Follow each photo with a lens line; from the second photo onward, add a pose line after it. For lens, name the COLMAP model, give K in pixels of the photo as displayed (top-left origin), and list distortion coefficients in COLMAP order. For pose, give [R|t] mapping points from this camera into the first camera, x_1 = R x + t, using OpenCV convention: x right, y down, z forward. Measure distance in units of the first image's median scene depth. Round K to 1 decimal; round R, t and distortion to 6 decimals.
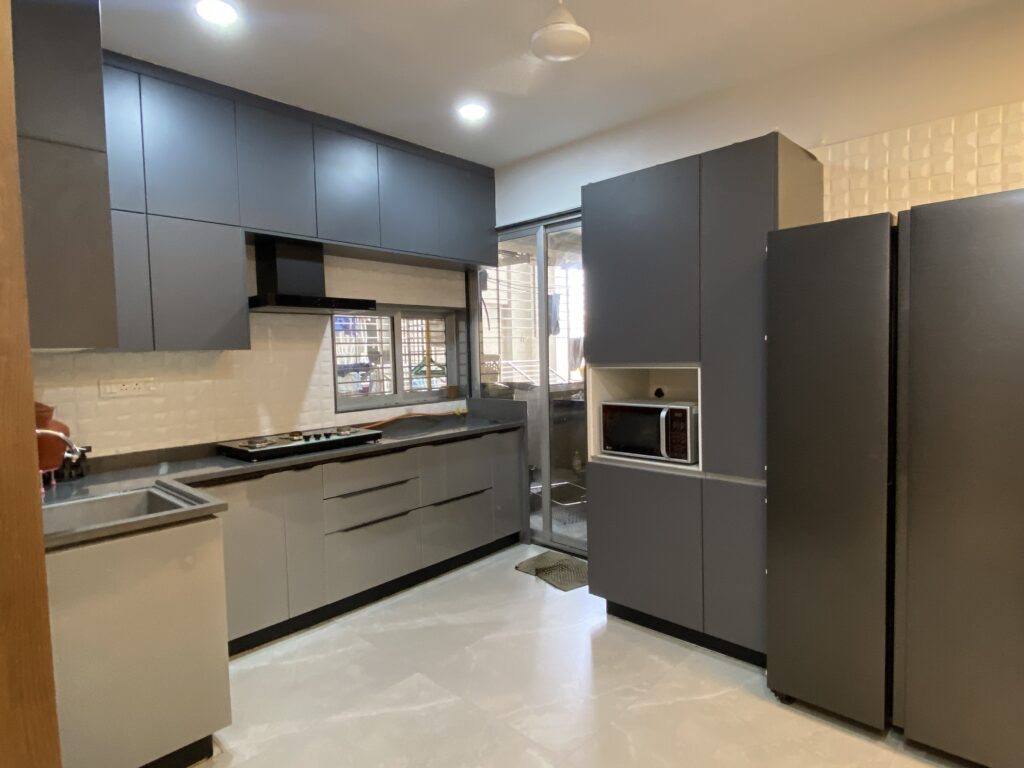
lens RADIAL K [[558.8, 0, 512.0], [0, 558.8, 384.0], [0, 0, 1]] dist [-0.000863, -0.000445]
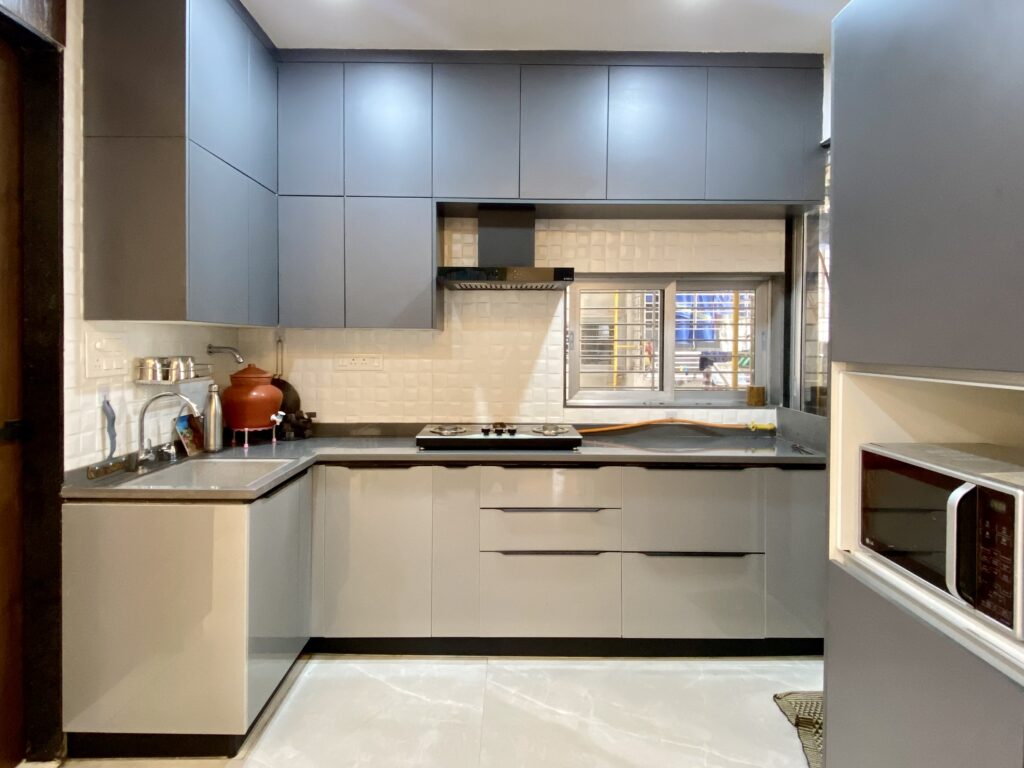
lens RADIAL K [[588.7, 0, 510.5], [0, 588.7, 353.2], [0, 0, 1]] dist [0.059670, -0.065978]
pose [[0.677360, 0.042316, -0.734434, 0.305271], [-0.063142, 0.998004, -0.000733, -0.024755], [0.732937, 0.046870, 0.678680, 0.386410]]
